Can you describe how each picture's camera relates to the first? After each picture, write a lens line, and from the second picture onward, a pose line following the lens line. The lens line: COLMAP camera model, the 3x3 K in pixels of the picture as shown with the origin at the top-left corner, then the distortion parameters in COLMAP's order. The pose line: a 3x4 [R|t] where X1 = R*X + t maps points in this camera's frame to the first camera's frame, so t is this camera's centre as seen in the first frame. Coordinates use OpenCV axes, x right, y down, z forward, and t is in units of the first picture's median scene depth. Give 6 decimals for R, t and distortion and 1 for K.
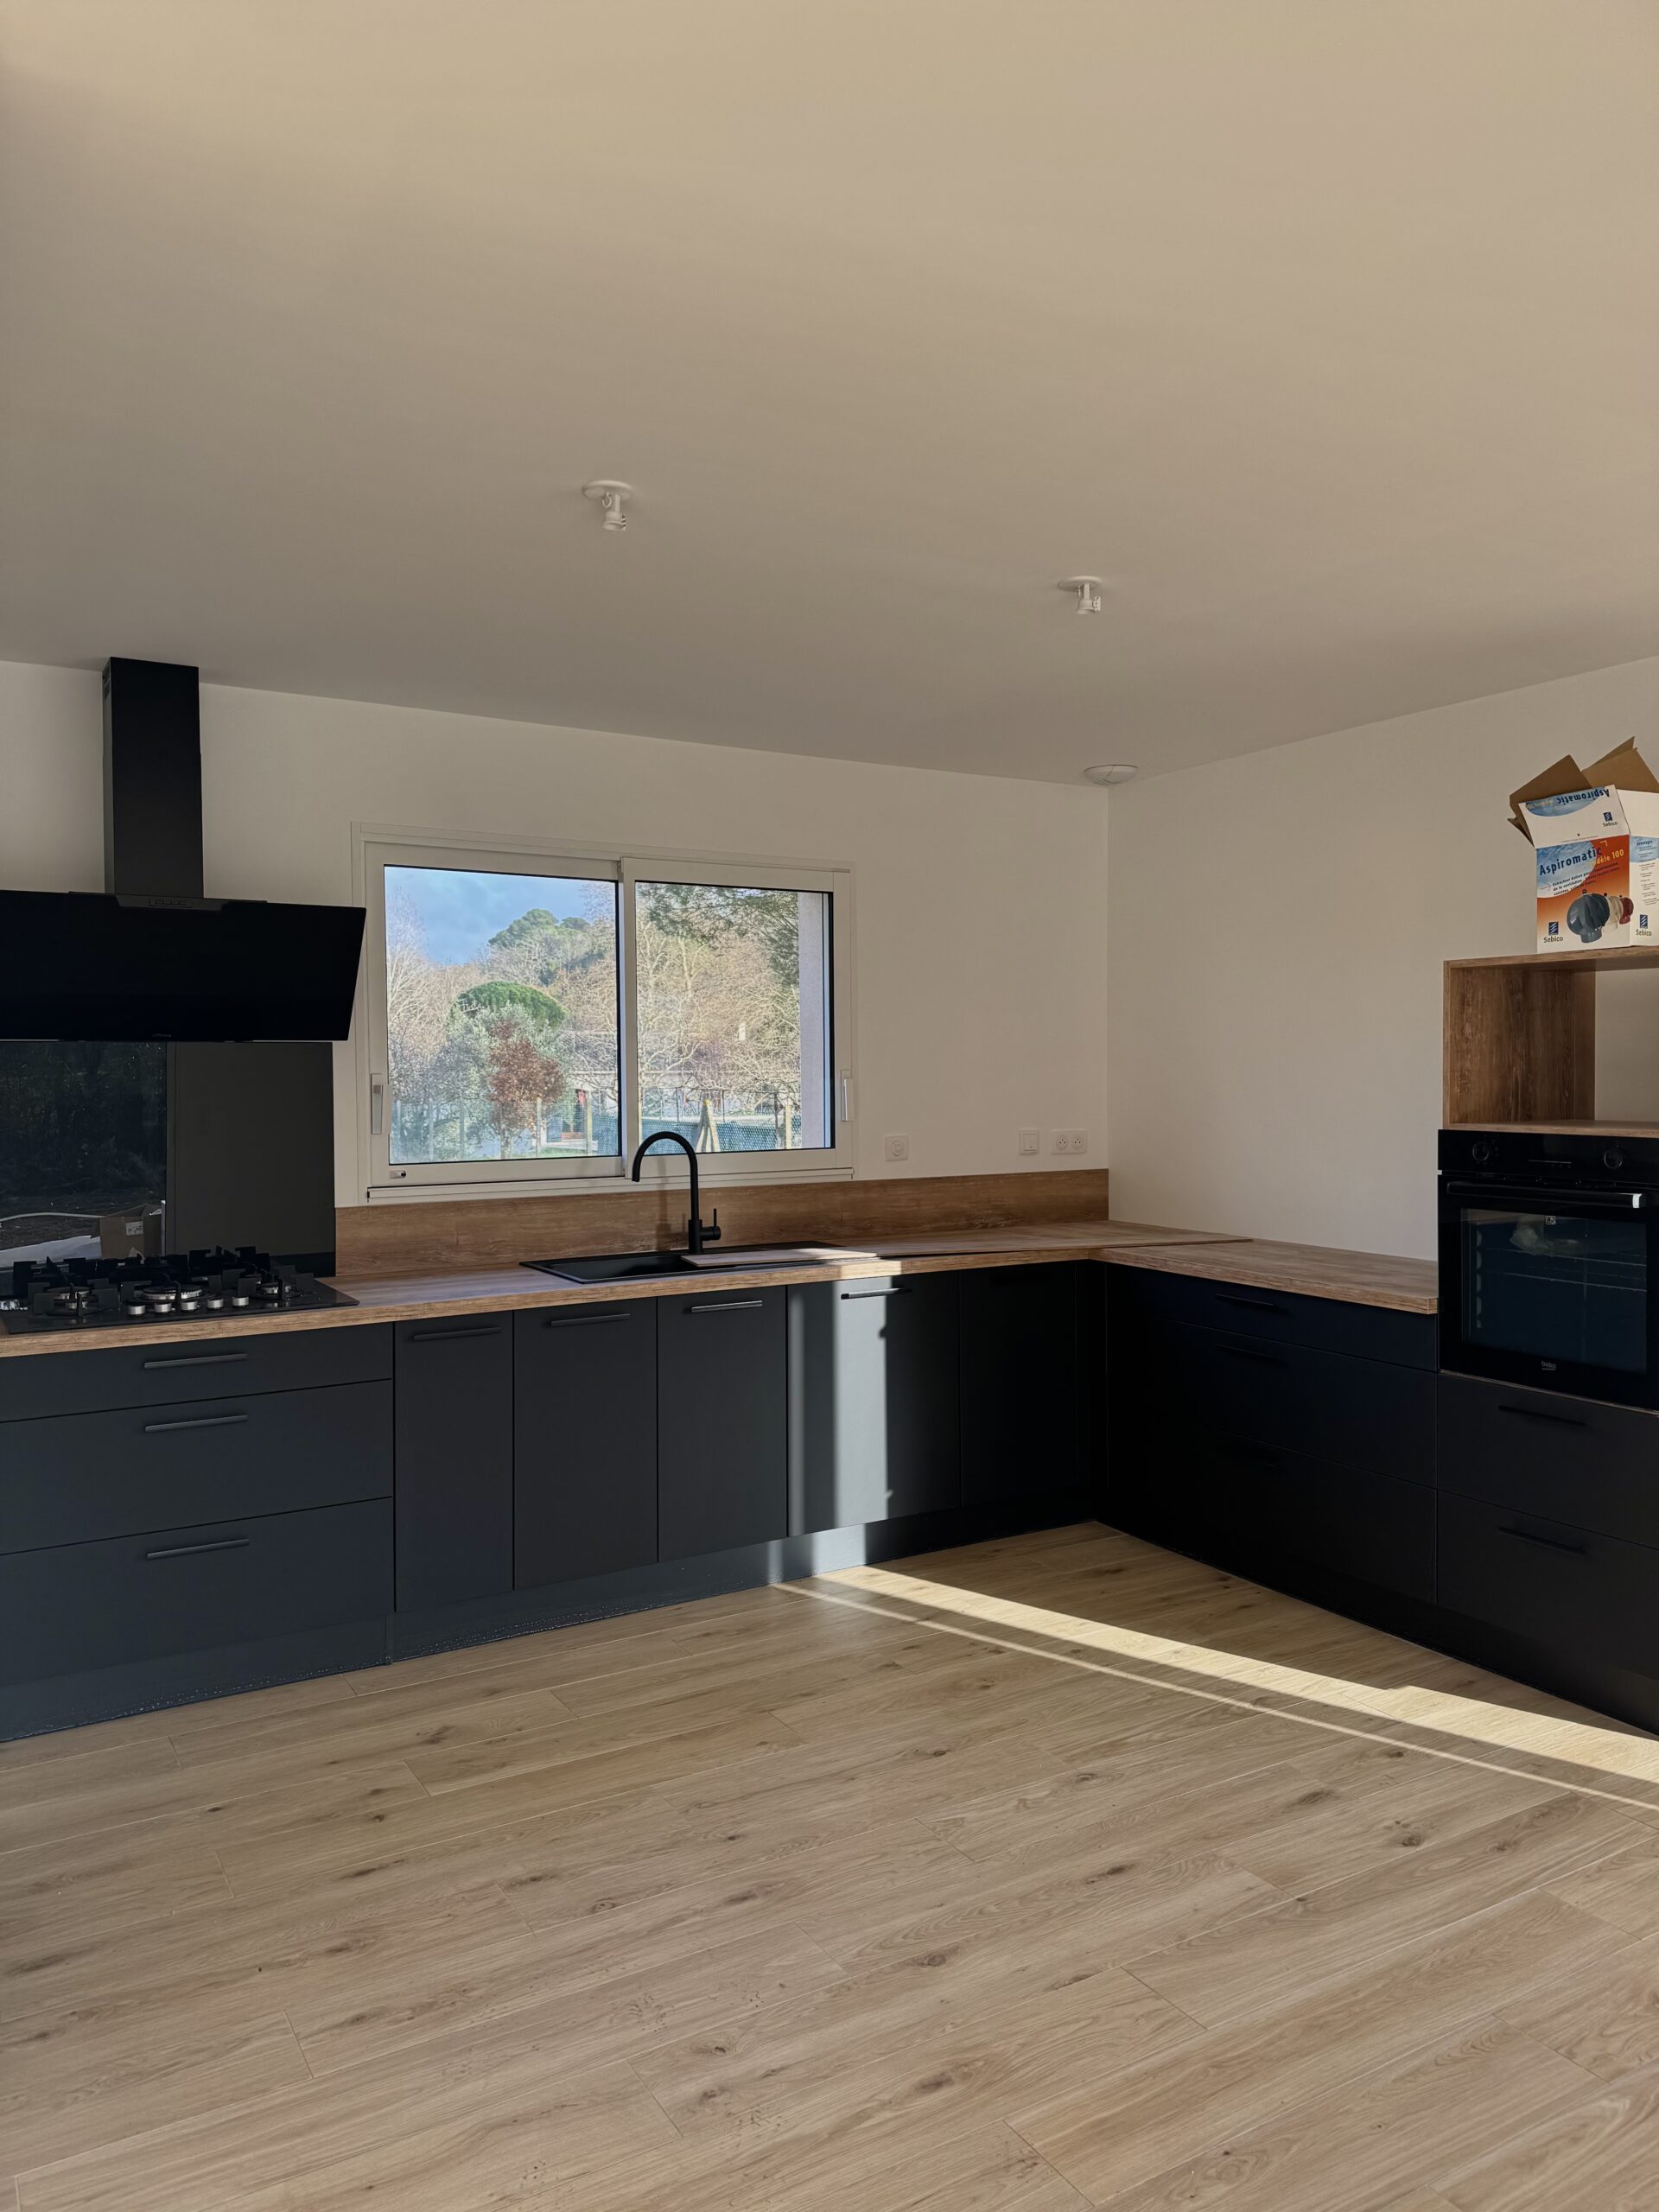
lens RADIAL K [[1560.0, 0, 832.6], [0, 1560.0, 1104.0], [0, 0, 1]] dist [0.123265, 0.000010]
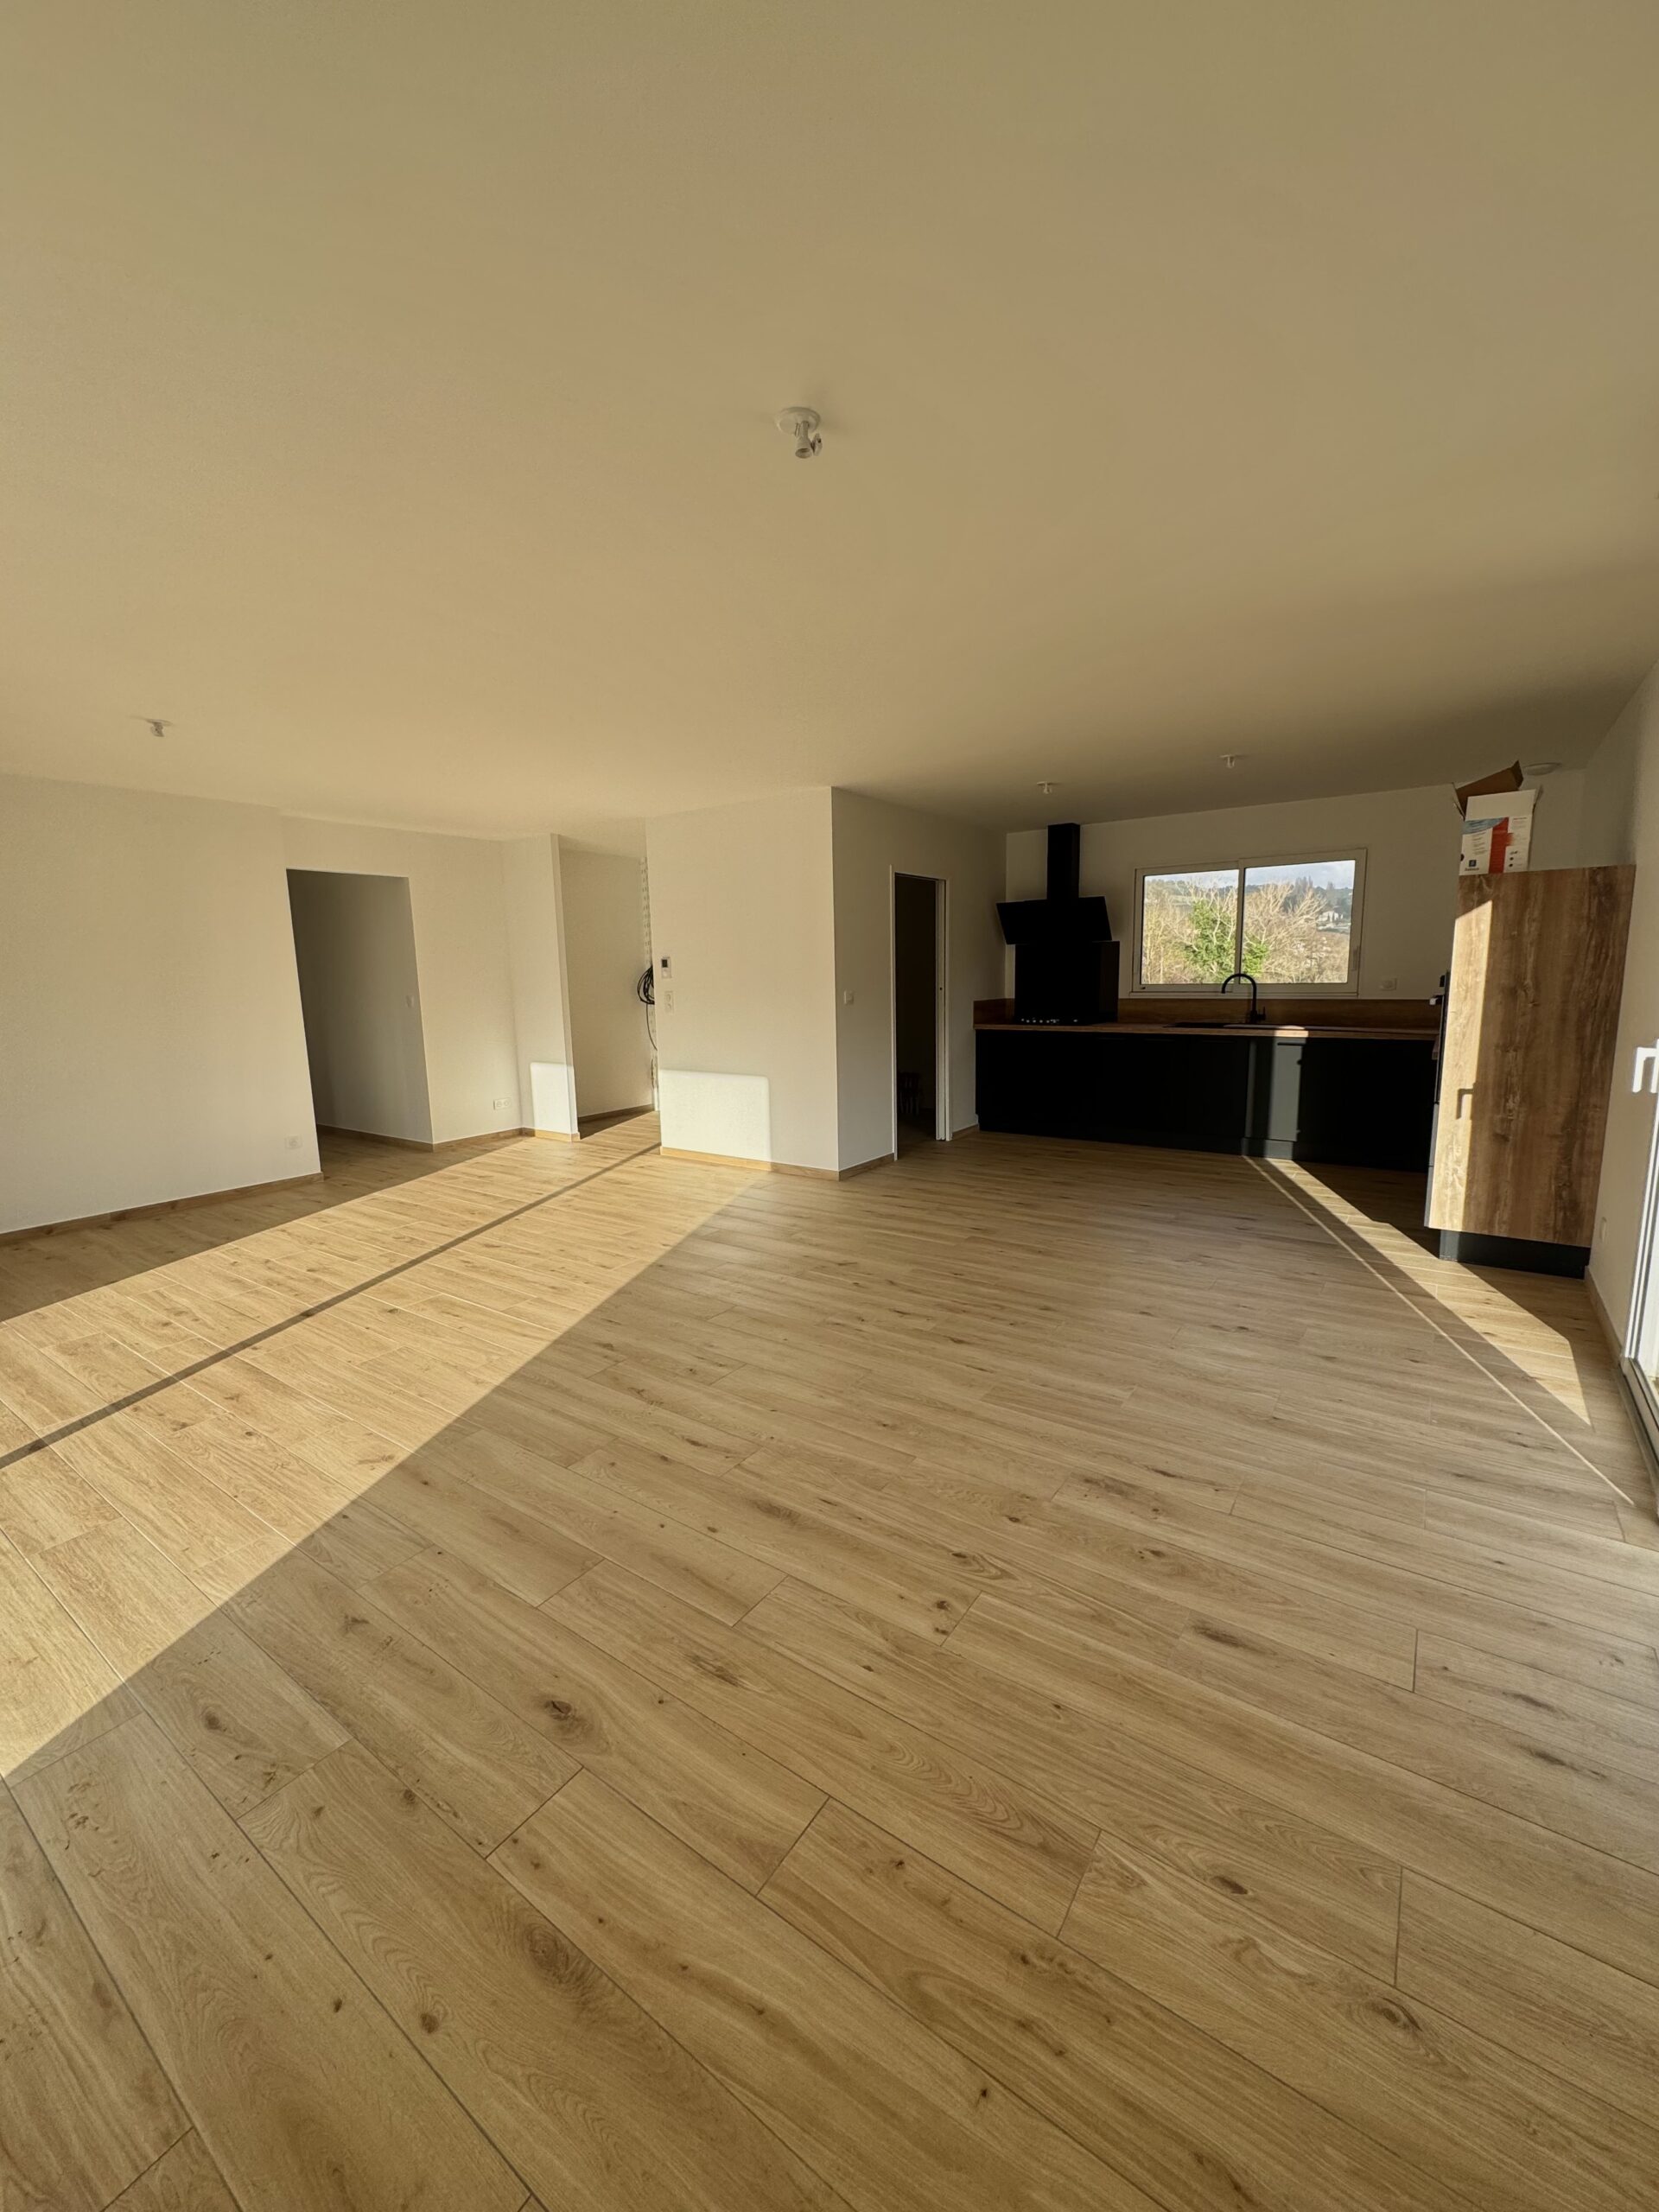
lens RADIAL K [[886.5, 0, 835.2], [0, 886.5, 1106.4], [0, 0, 1]] dist [0.001344, 0.000164]
pose [[0.386592, 0.135115, -0.912300, 0.993225], [-0.007474, 0.989636, 0.143402, 0.030702], [0.922221, -0.048619, 0.383595, -0.128667]]
